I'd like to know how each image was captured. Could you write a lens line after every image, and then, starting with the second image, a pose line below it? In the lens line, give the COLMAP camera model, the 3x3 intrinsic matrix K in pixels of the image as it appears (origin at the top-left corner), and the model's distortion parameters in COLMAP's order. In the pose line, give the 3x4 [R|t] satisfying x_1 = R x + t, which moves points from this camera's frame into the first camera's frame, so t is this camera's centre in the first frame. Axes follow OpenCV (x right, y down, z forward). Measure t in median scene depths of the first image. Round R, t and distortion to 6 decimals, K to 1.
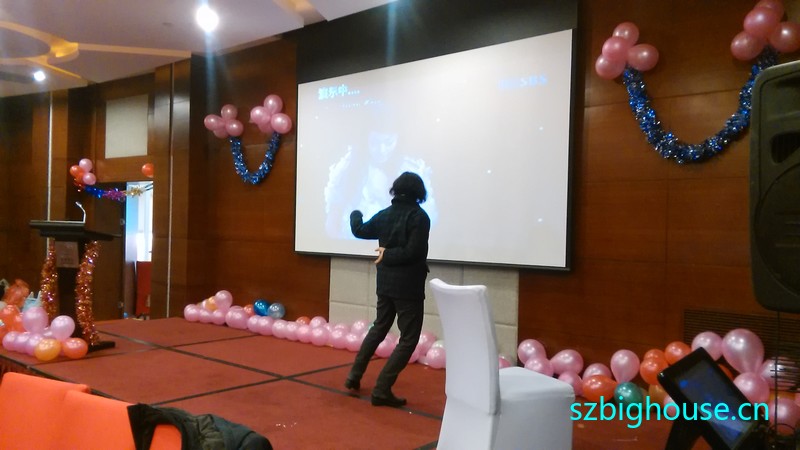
lens RADIAL K [[643.9, 0, 402.5], [0, 643.9, 226.1], [0, 0, 1]] dist [0.040184, -0.009885]
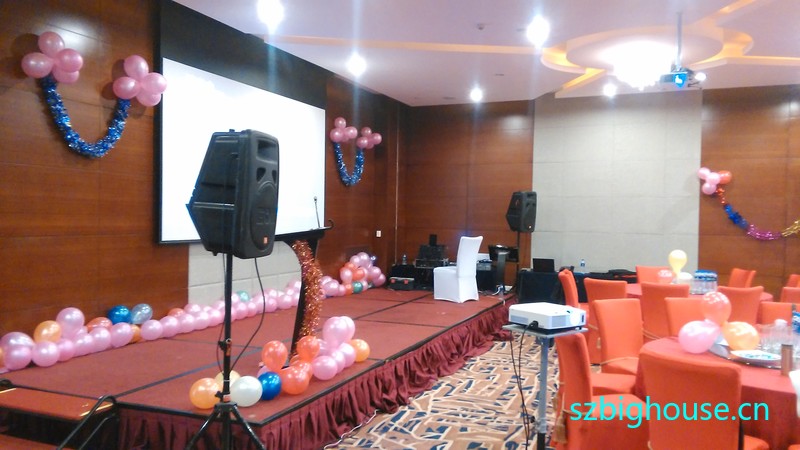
lens RADIAL K [[643.9, 0, 400.7], [0, 643.9, 224.9], [0, 0, 1]] dist [0.040184, -0.009885]
pose [[-0.304770, -0.038342, 0.951654, -1.965367], [-0.025955, 0.999153, 0.031944, -0.038046], [-0.952072, -0.014964, -0.305506, 1.649447]]
